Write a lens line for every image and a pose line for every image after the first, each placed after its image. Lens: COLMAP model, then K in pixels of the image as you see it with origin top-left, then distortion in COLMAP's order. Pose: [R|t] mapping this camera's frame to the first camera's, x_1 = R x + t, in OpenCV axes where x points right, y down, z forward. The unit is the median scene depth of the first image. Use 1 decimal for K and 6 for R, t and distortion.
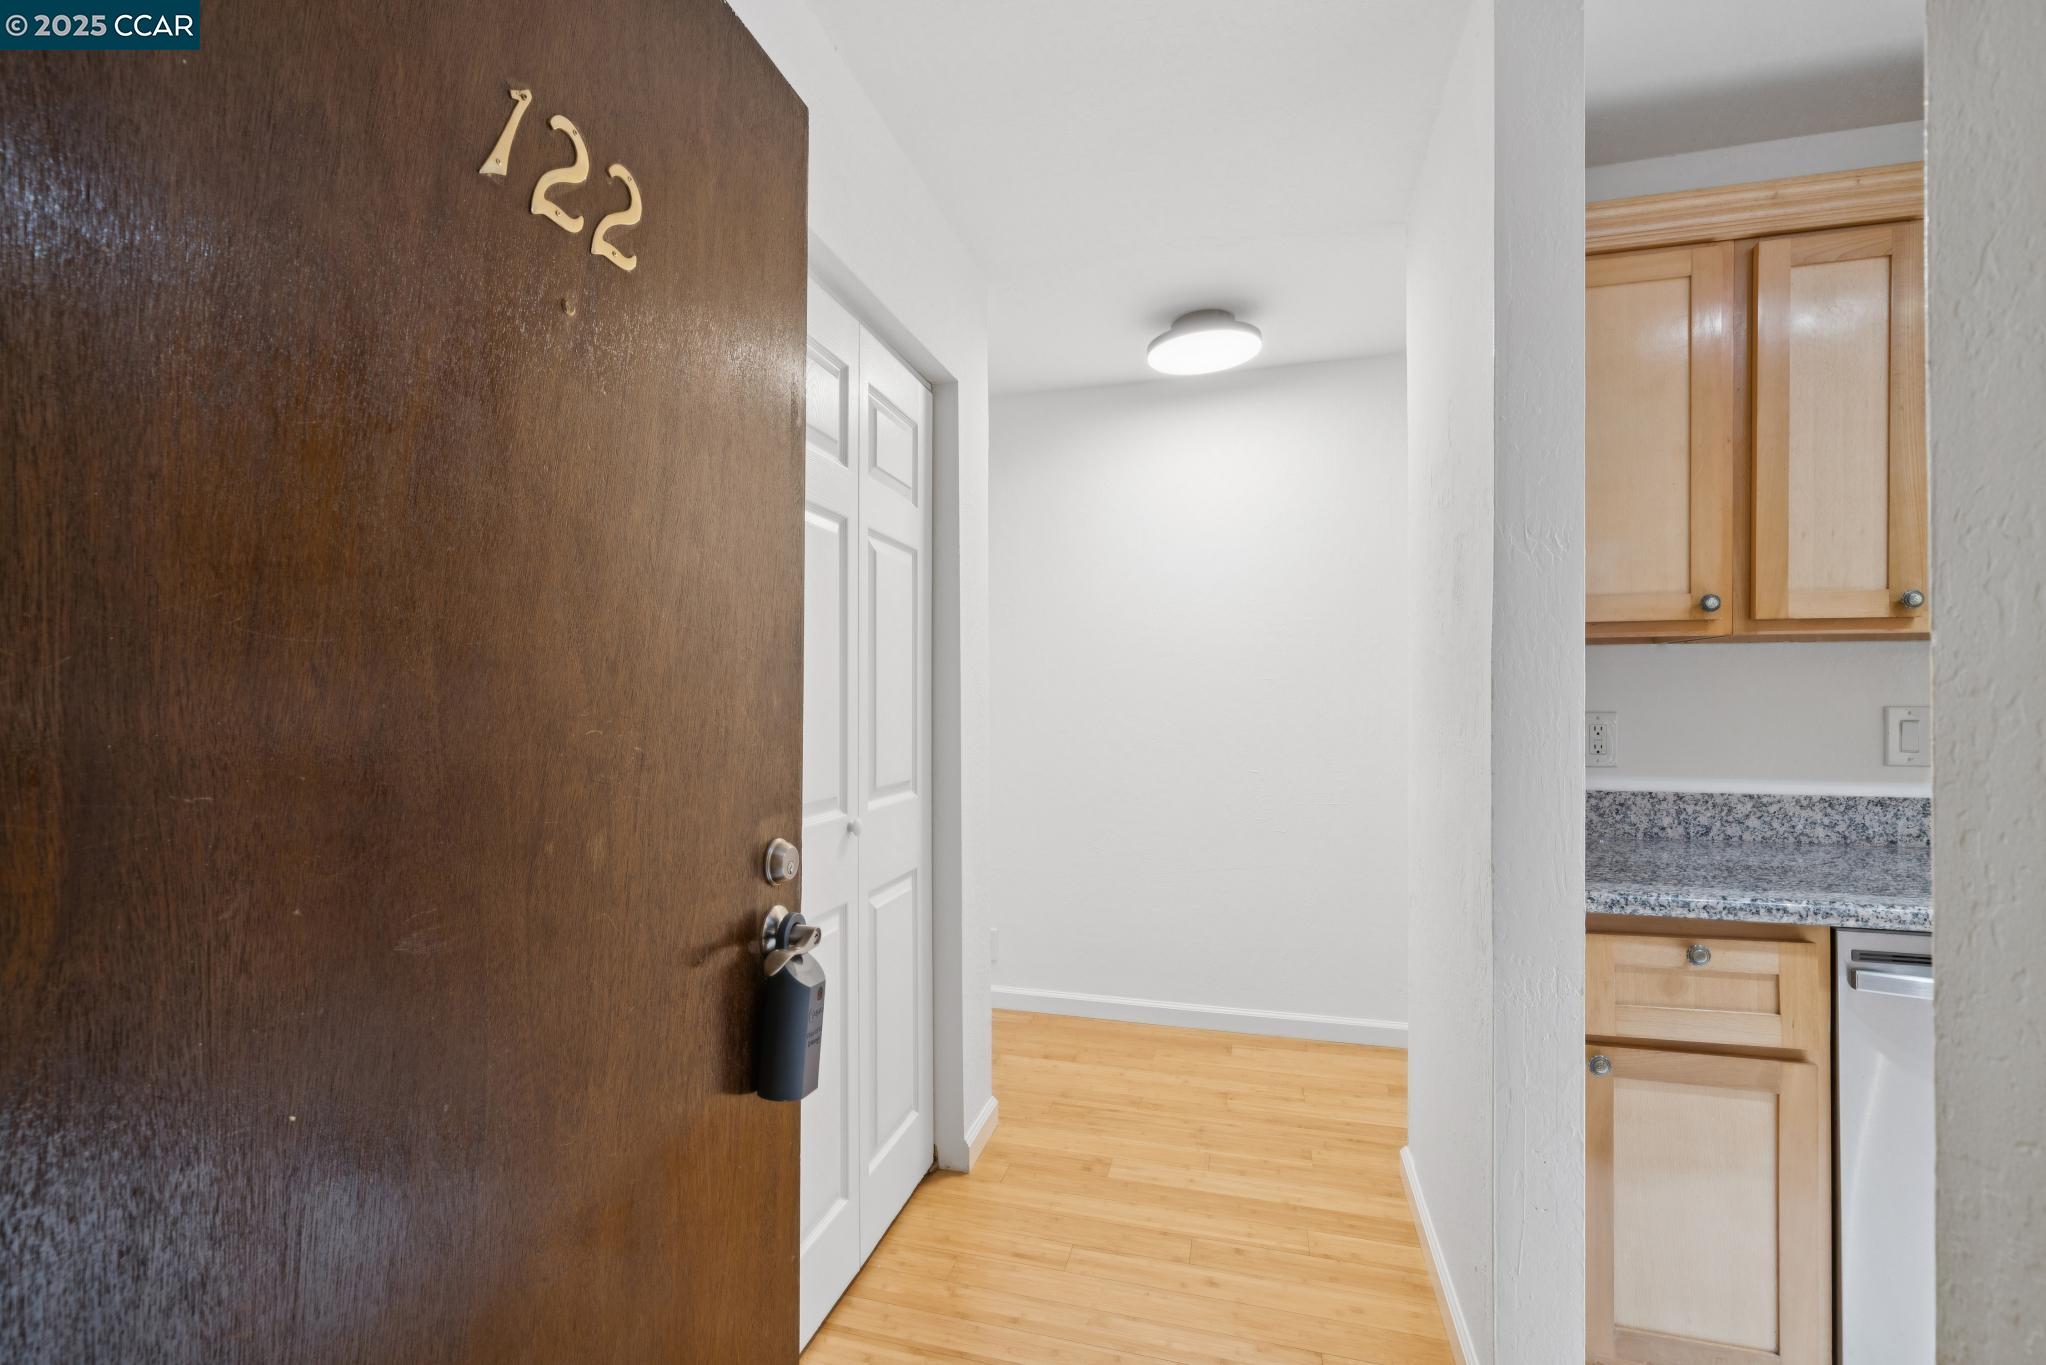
lens RADIAL K [[879.4, 0, 1008.2], [0, 879.4, 701.1], [0, 0, 1]] dist [0.000259, 0.000406]
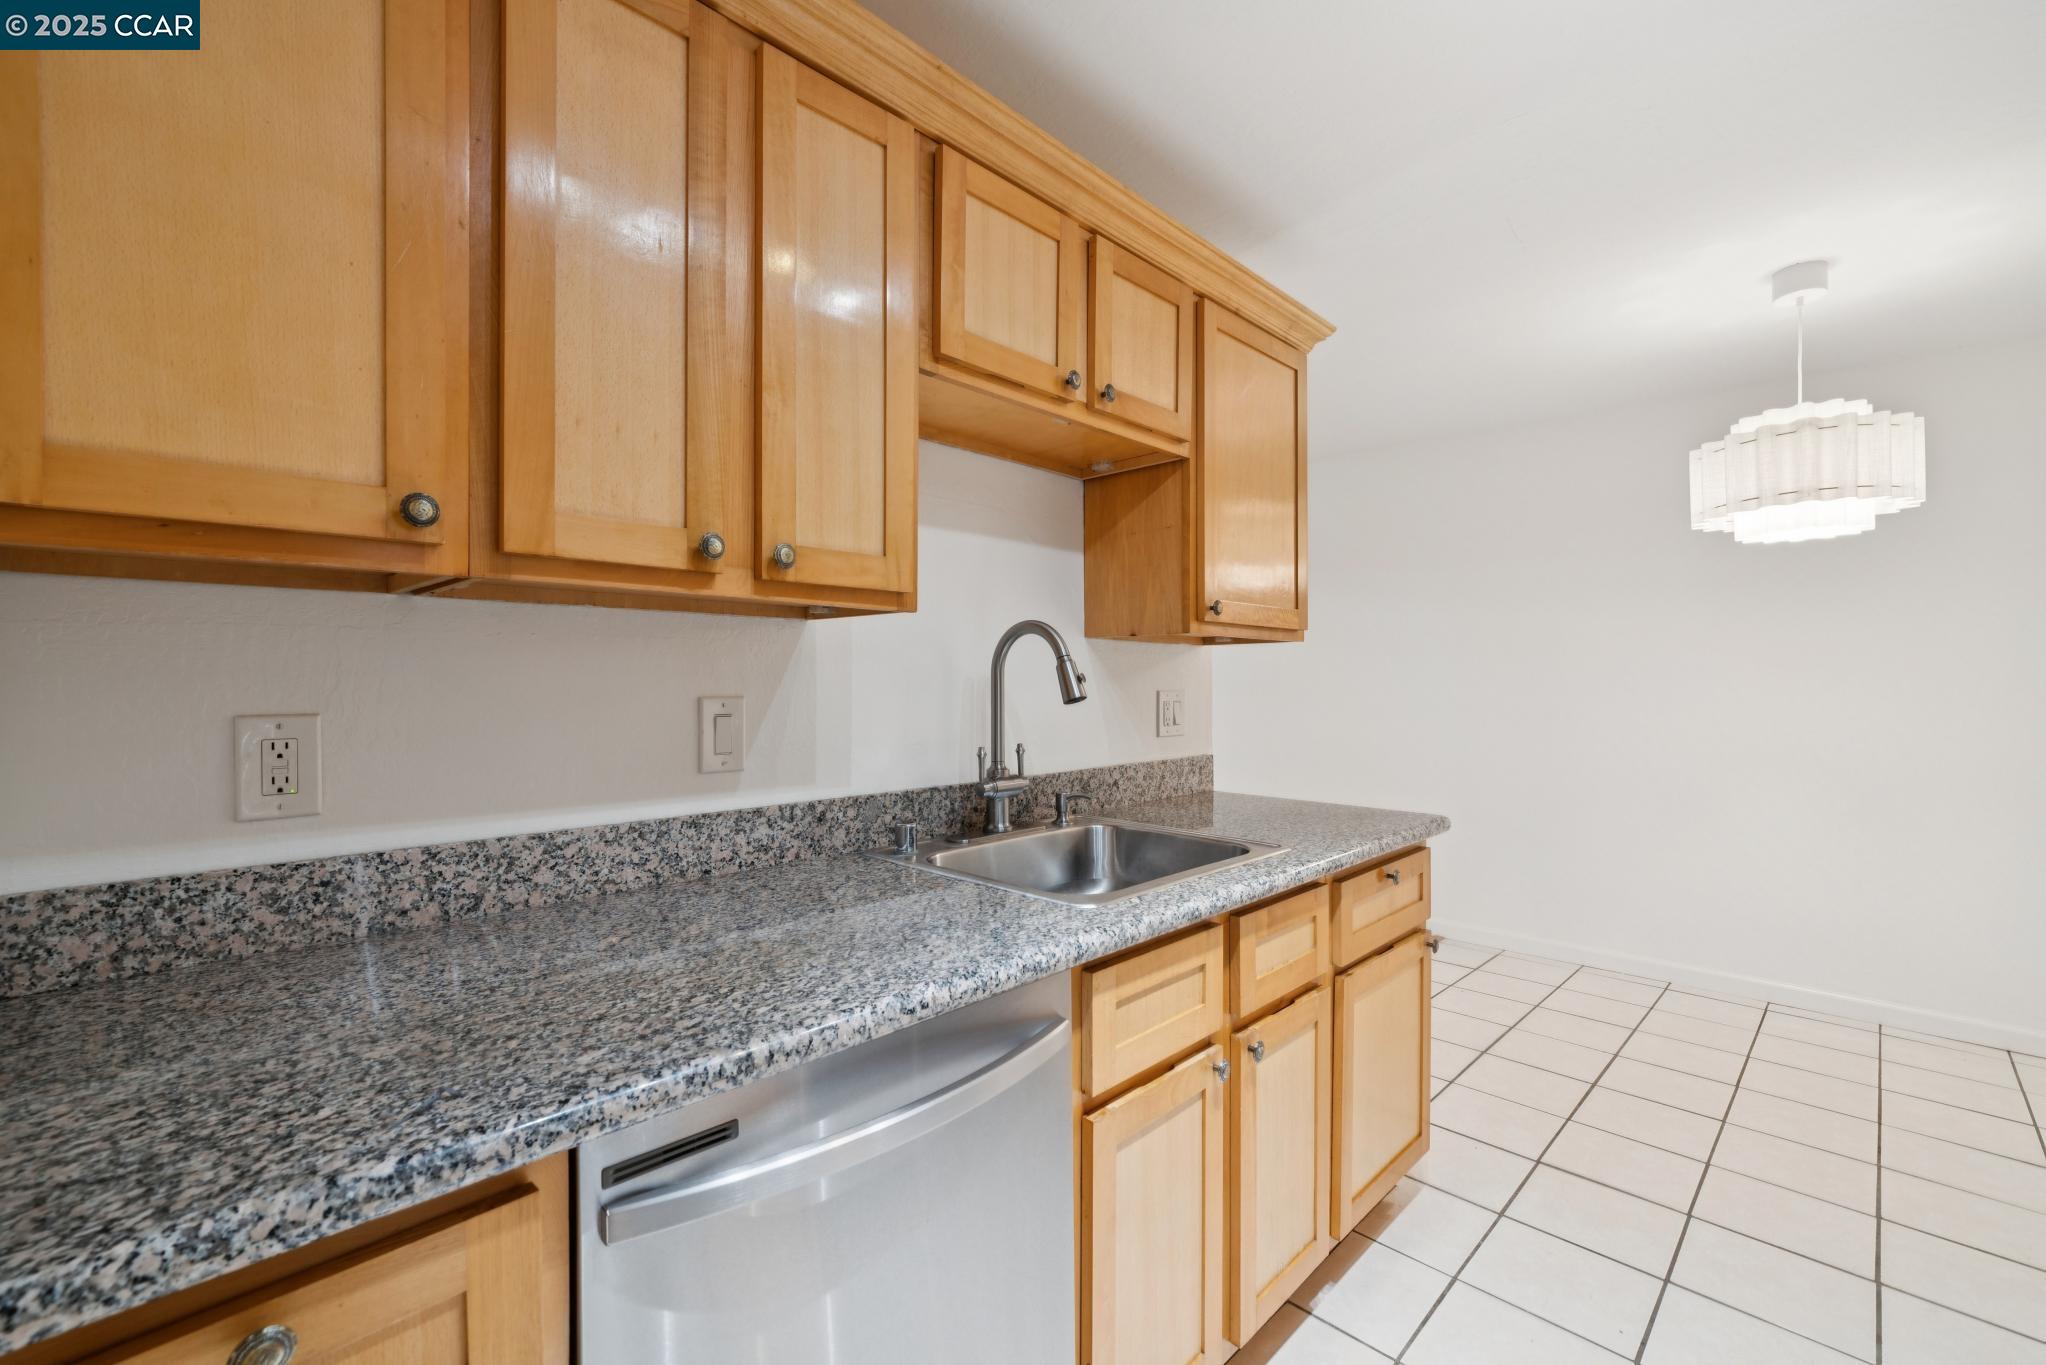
lens RADIAL K [[879.4, 0, 1026.6], [0, 879.4, 680.3], [0, 0, 1]] dist [0.000259, 0.000406]
pose [[0.465182, -0.000787, 0.885215, 0.444492], [0.004465, 0.999989, -0.001457, -0.005970], [-0.885204, 0.004630, 0.465180, 0.384450]]
